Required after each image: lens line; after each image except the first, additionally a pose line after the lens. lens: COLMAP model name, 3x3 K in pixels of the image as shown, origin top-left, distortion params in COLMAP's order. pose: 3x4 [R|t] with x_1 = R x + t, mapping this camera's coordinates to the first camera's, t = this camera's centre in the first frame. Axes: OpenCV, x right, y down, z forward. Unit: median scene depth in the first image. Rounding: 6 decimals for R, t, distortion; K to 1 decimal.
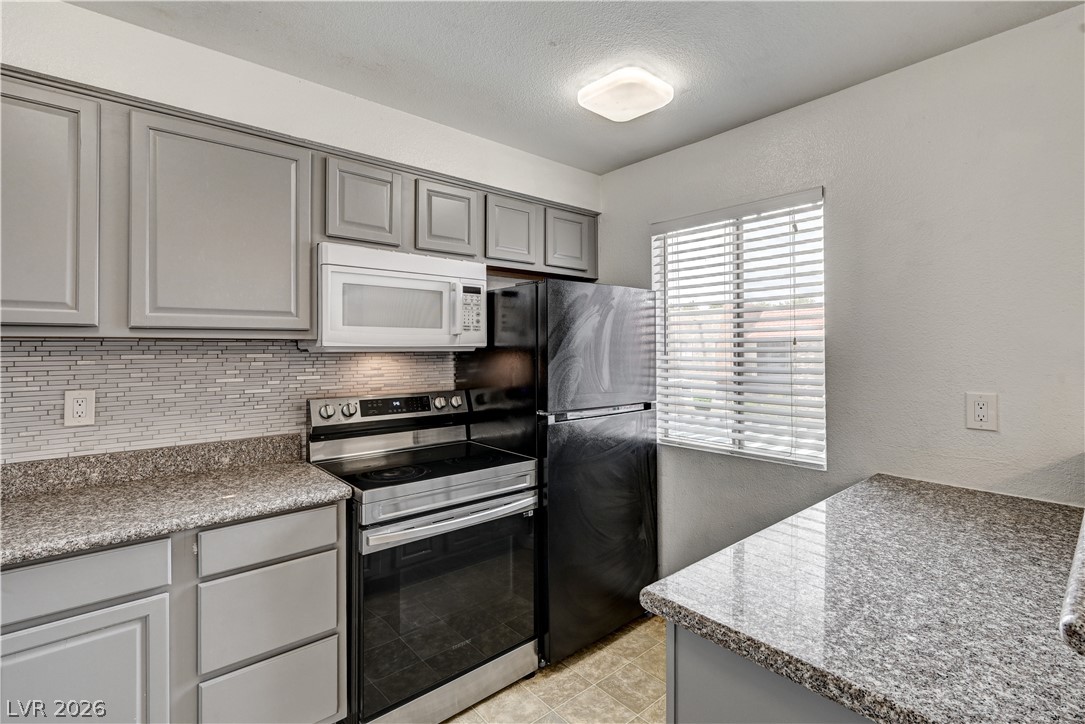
lens RADIAL K [[500.9, 0, 541.1], [0, 500.9, 345.3], [0, 0, 1]] dist [0.003610, -0.001174]
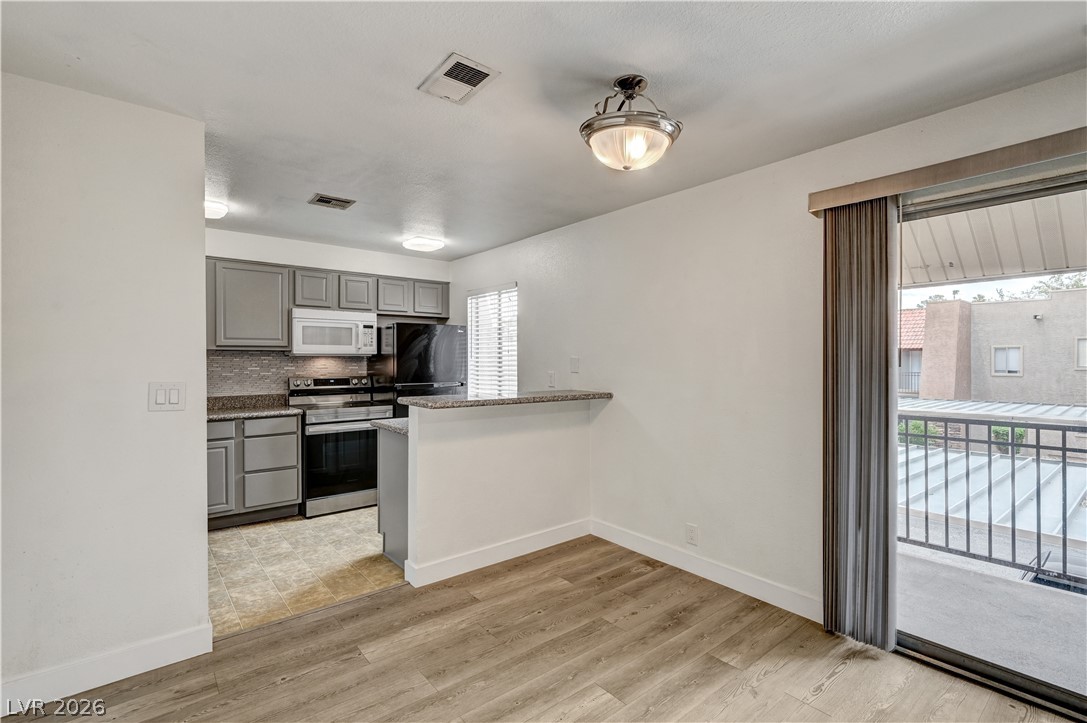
lens RADIAL K [[501.8, 0, 542.2], [0, 501.8, 361.7], [0, 0, 1]] dist [0.003610, -0.001174]
pose [[0.999763, 0.001709, -0.021717, 0.747349], [-0.001503, 0.999954, 0.009503, 0.016439], [0.021732, -0.009468, 0.999719, -1.266514]]
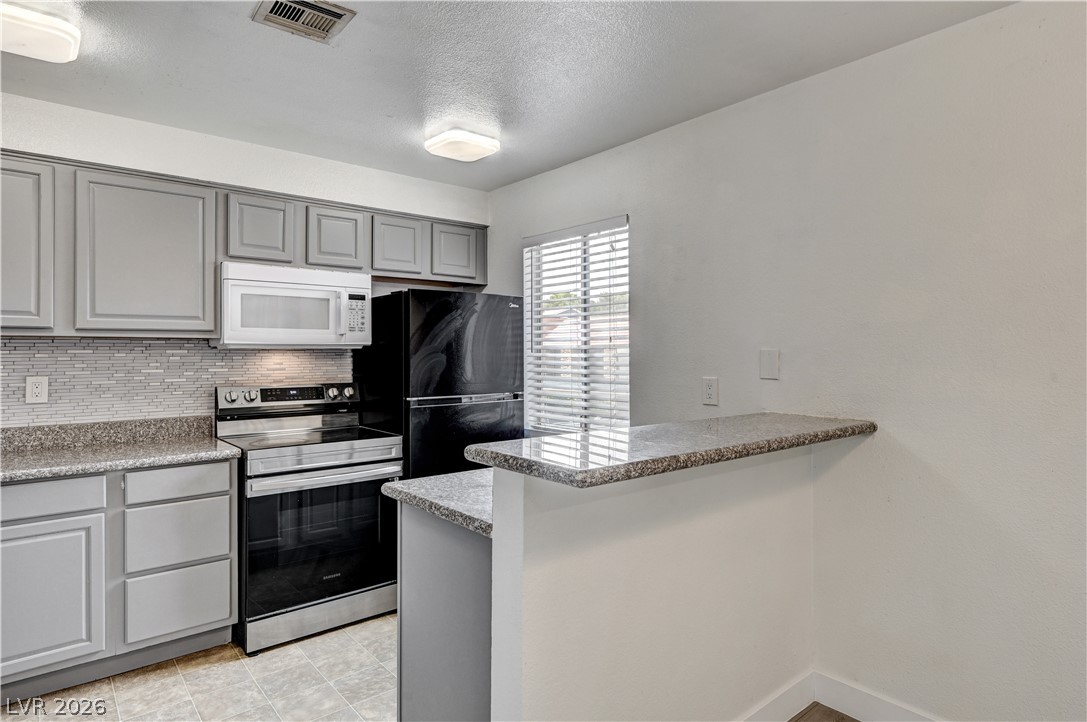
lens RADIAL K [[607.9, 0, 544.2], [0, 607.9, 349.3], [0, 0, 1]] dist [0.005718, -0.001068]
pose [[0.999947, -0.000601, -0.010285, 0.382859], [0.000596, 1.000000, -0.000522, 0.017512], [0.010285, 0.000516, 0.999947, -0.523560]]
